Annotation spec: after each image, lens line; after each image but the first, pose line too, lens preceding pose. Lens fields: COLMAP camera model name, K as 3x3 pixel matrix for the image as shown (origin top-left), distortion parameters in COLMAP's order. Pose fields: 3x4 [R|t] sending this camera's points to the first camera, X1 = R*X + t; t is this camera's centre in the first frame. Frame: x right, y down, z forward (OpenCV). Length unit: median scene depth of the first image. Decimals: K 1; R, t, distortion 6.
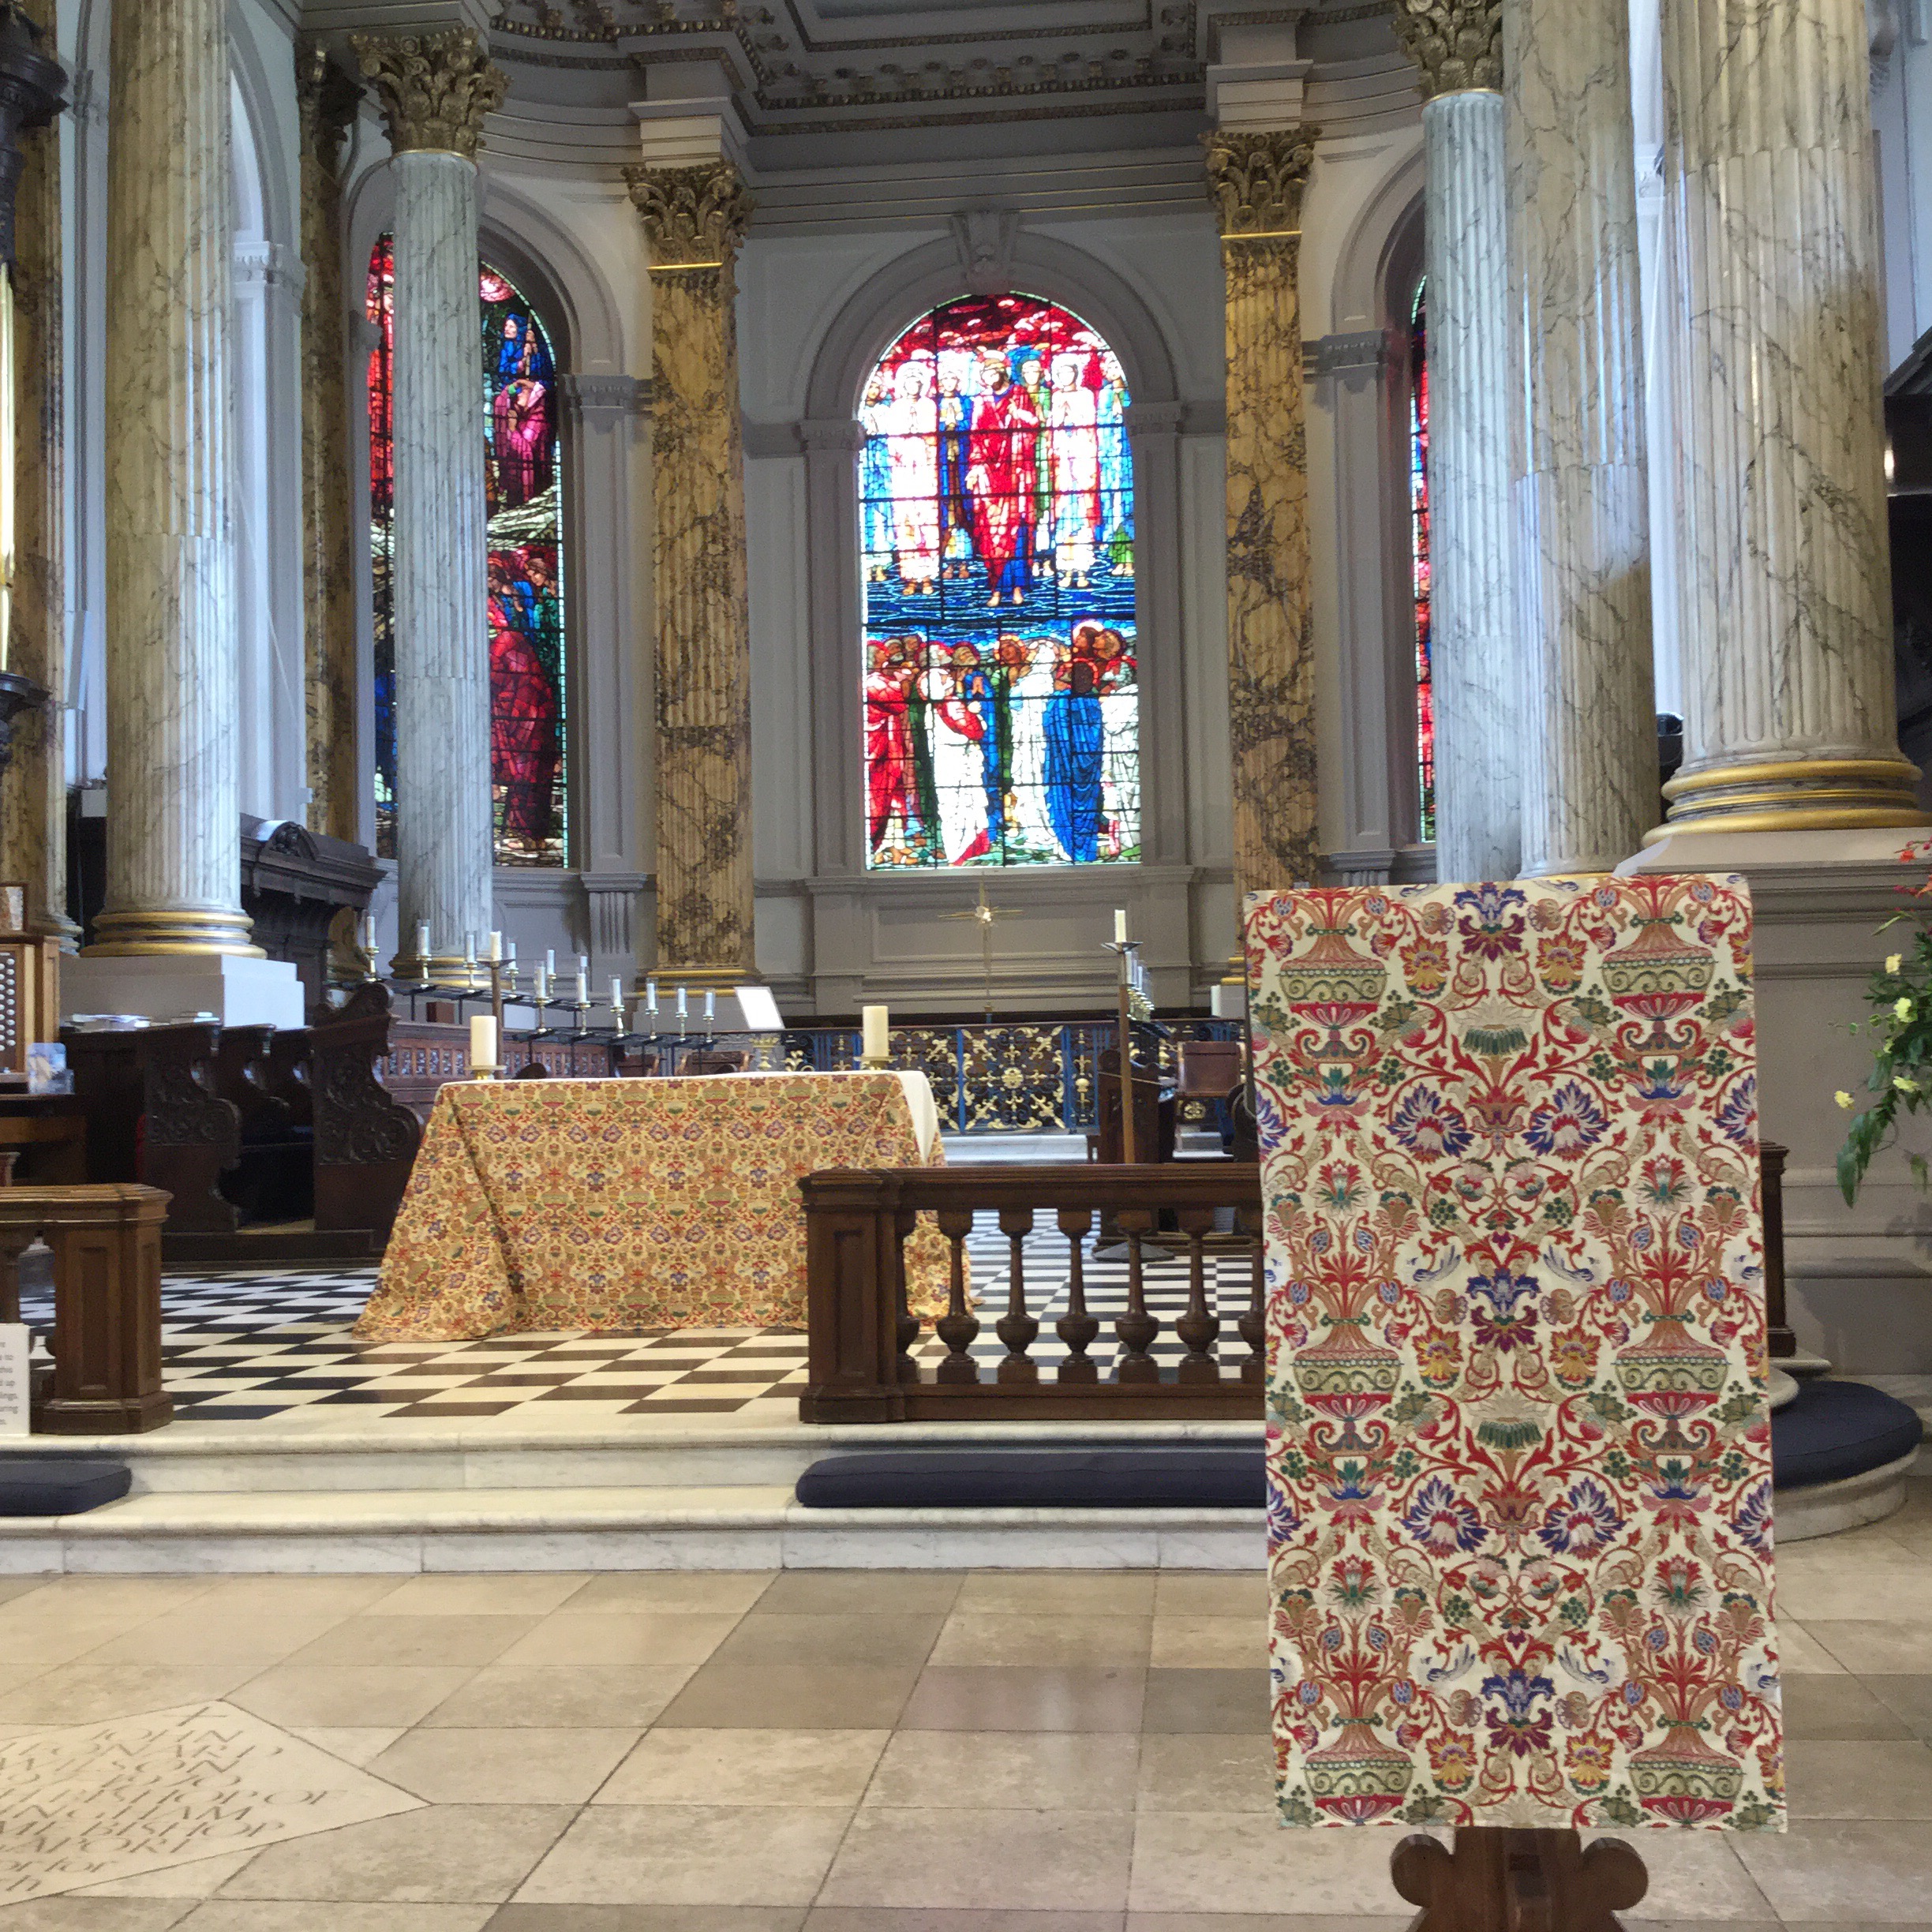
lens RADIAL K [[2291.1, 0, 981.6], [0, 2291.1, 965.1], [0, 0, 1]] dist [0.060159, 0.000000]
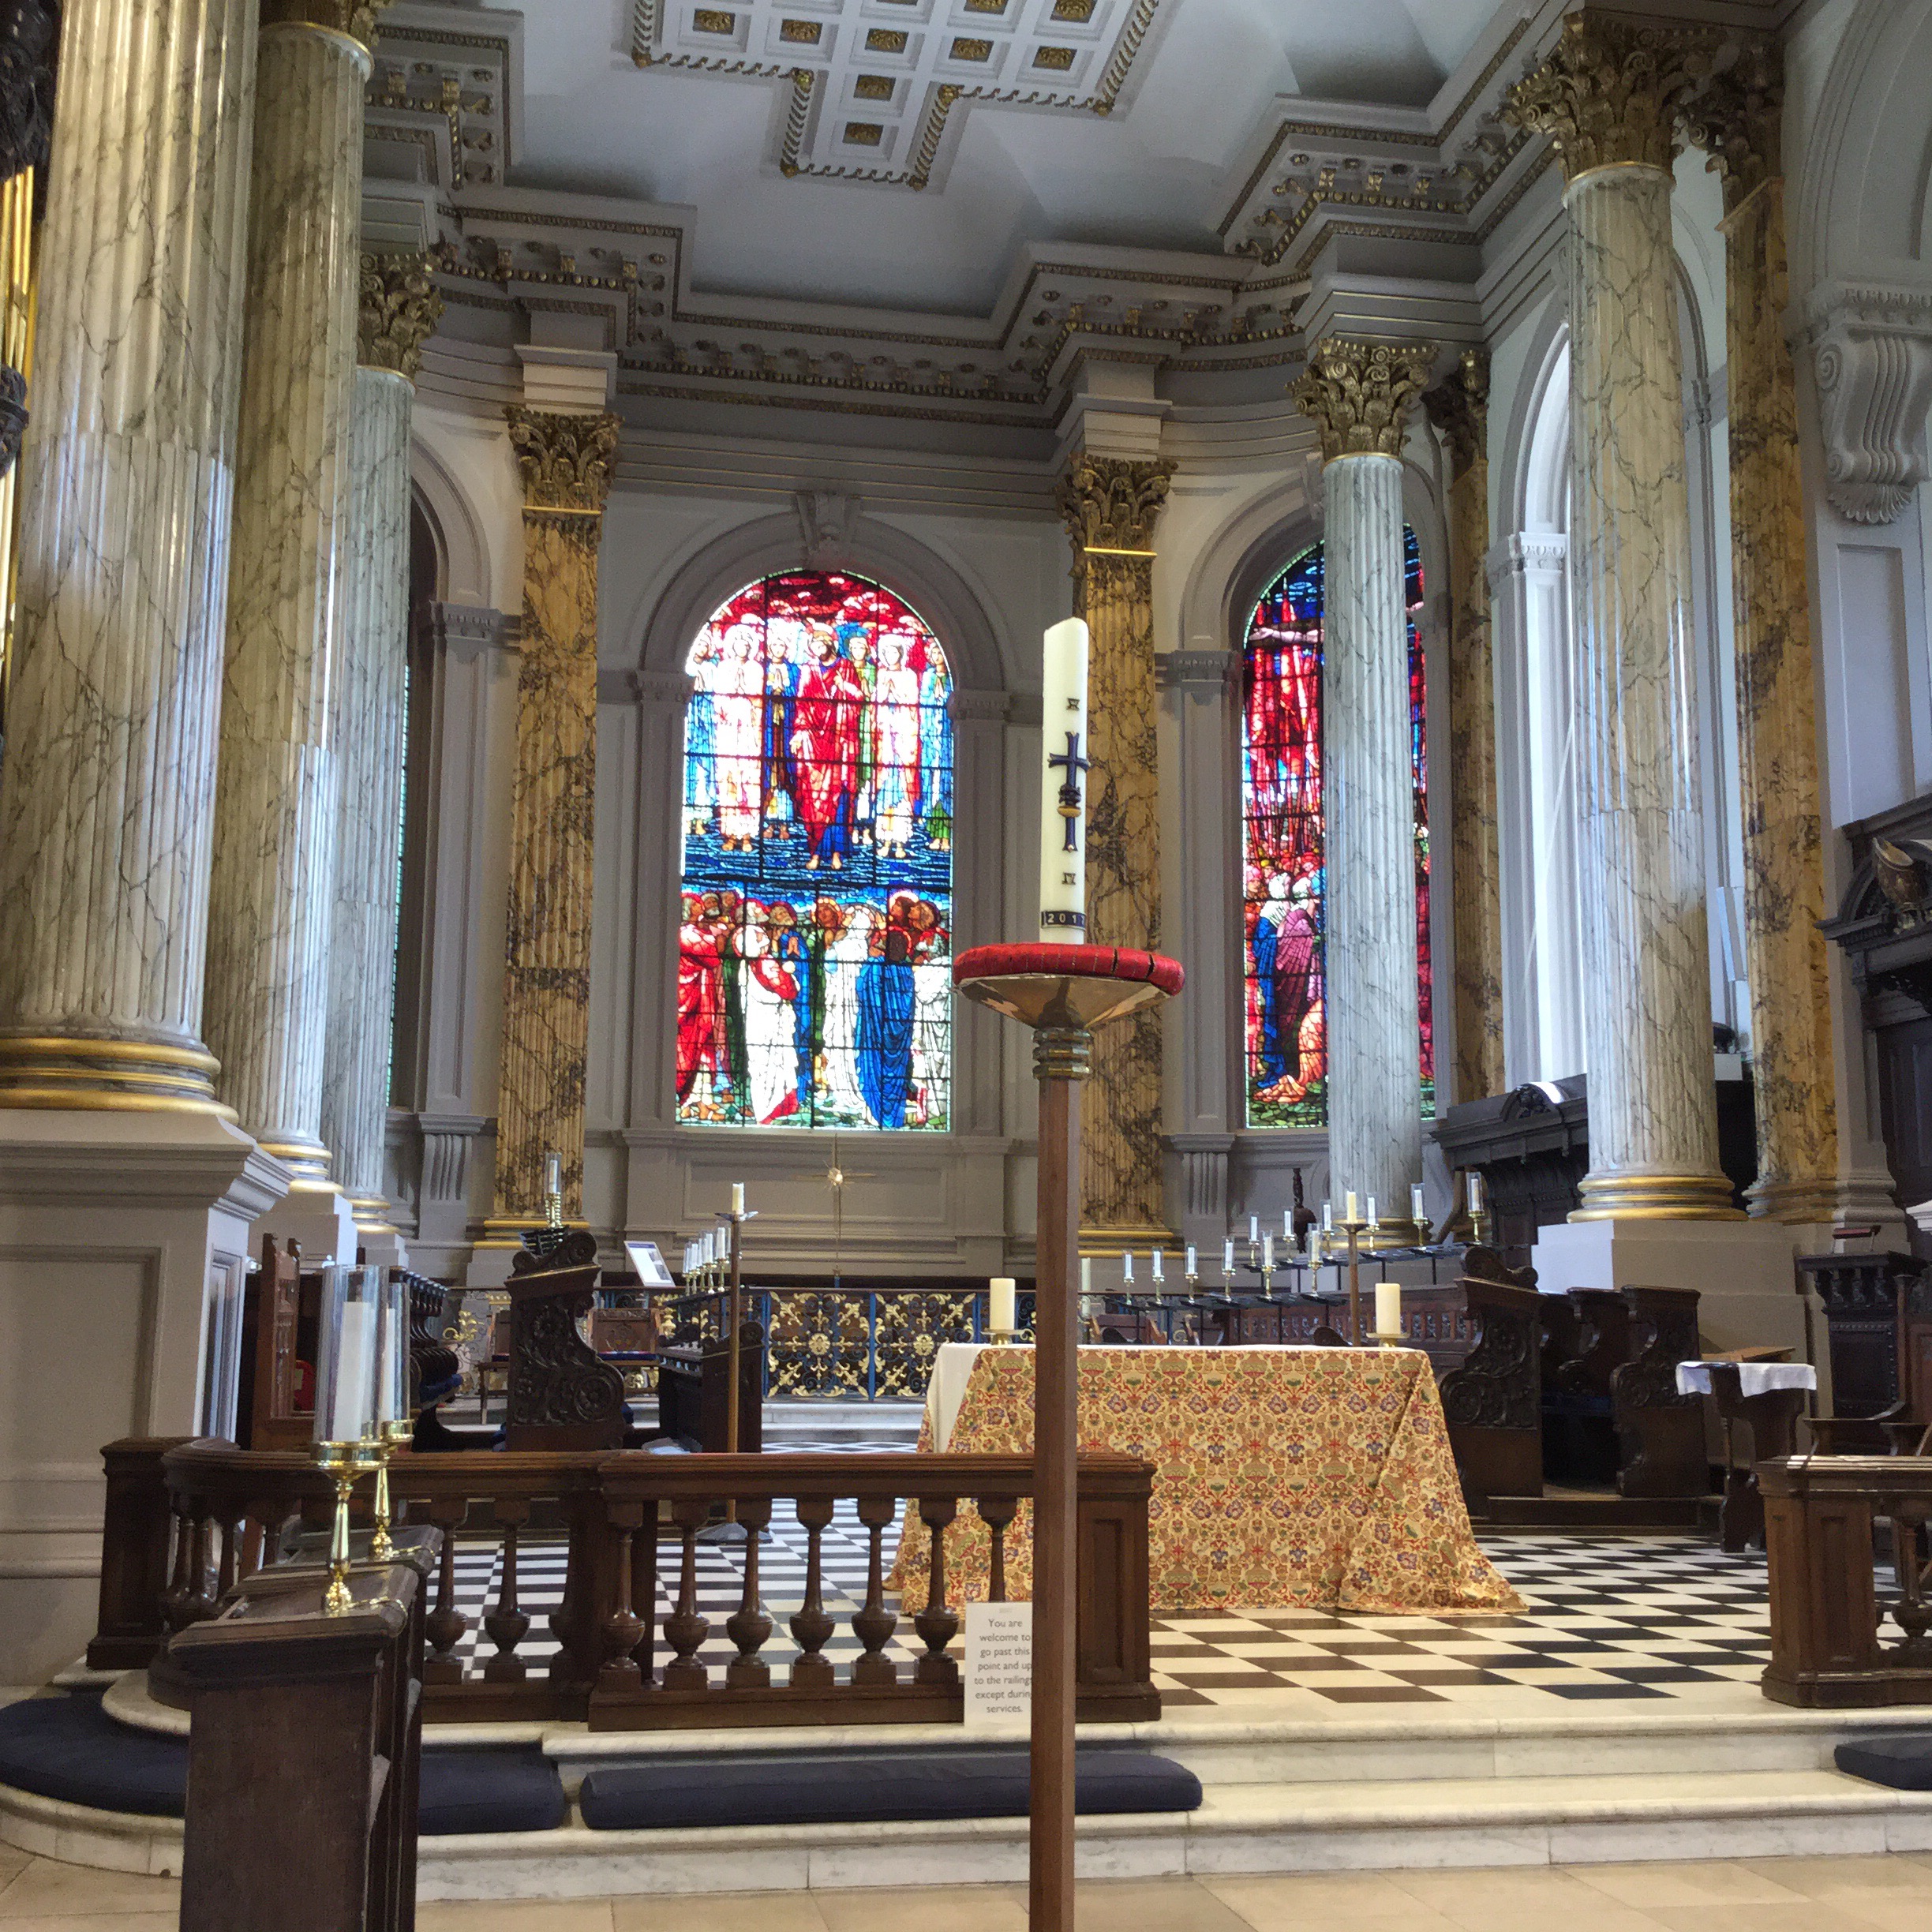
lens RADIAL K [[2291.1, 0, 974.7], [0, 2291.1, 967.5], [0, 0, 1]] dist [0.060159, 0.000000]
pose [[0.960325, 0.072638, 0.269257, -0.215540], [-0.042015, 0.992148, -0.117805, 0.002615], [-0.275700, 0.101818, 0.955836, 0.022437]]
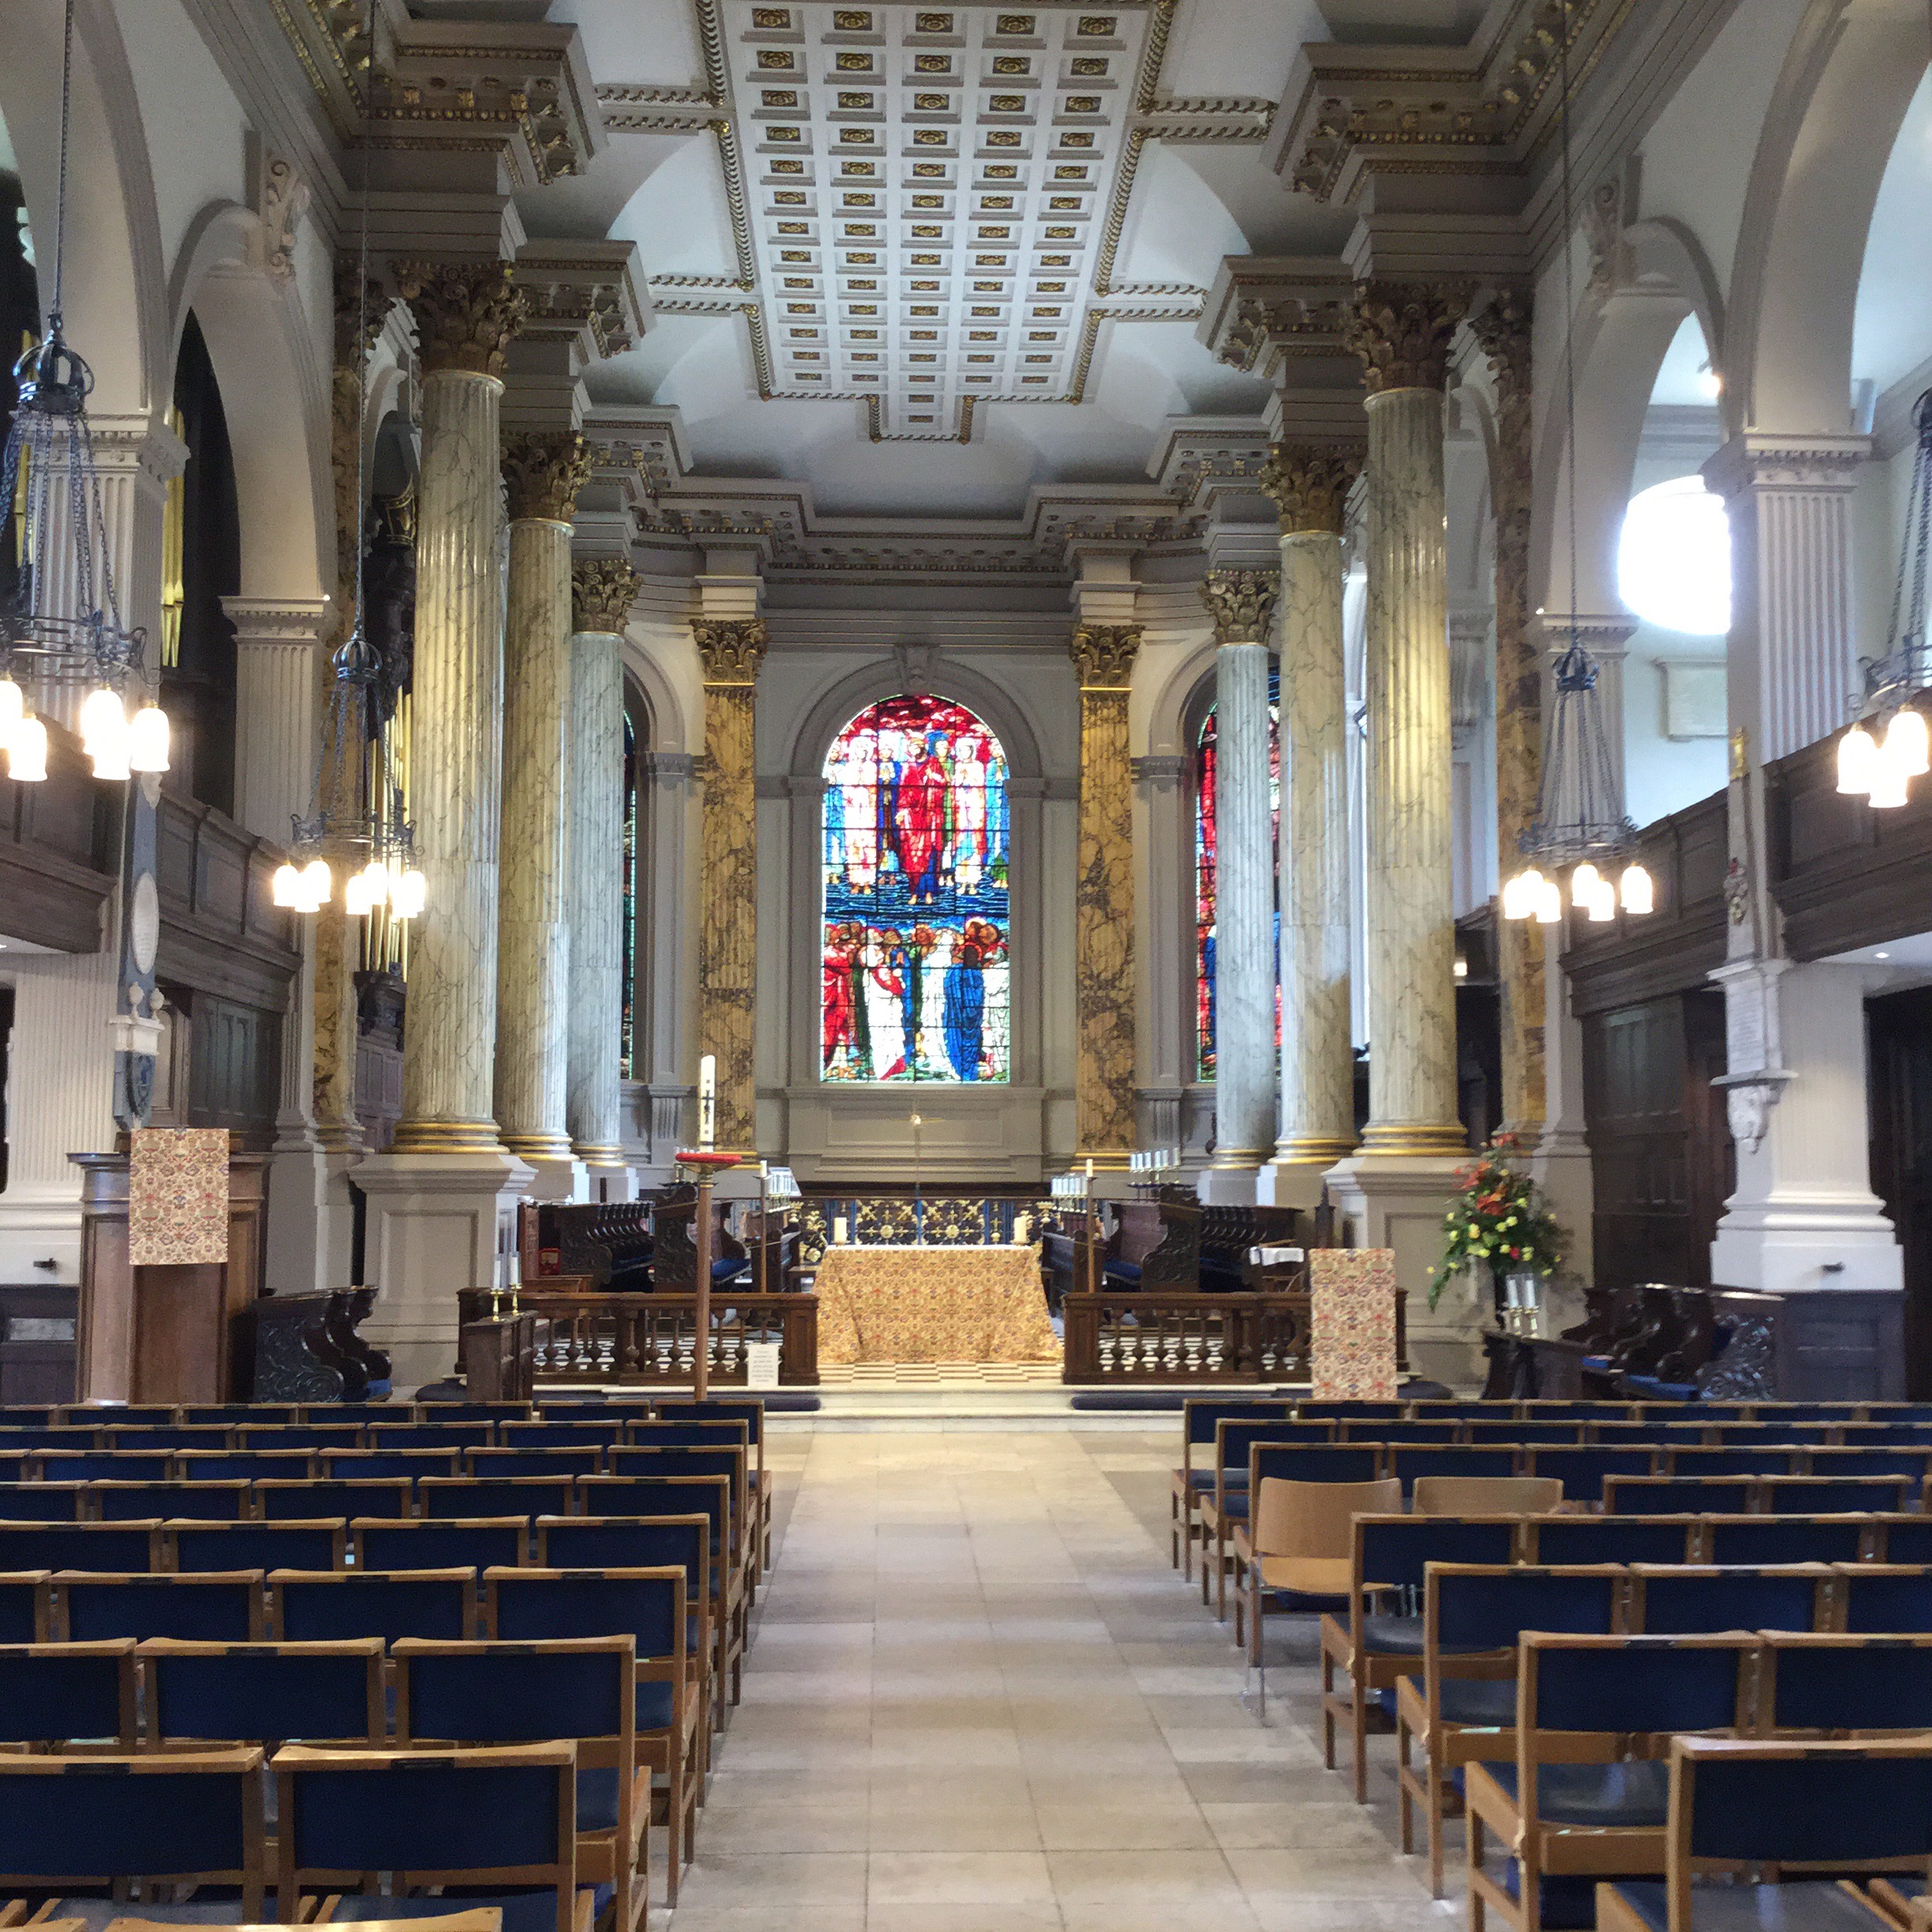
lens RADIAL K [[2291.1, 0, 982.9], [0, 2291.1, 978.0], [0, 0, 1]] dist [0.060159, 0.000000]
pose [[0.989644, 0.036215, 0.138897, -0.169481], [-0.030051, 0.998479, -0.046222, -0.047053], [-0.140360, 0.041569, 0.989228, -0.513977]]
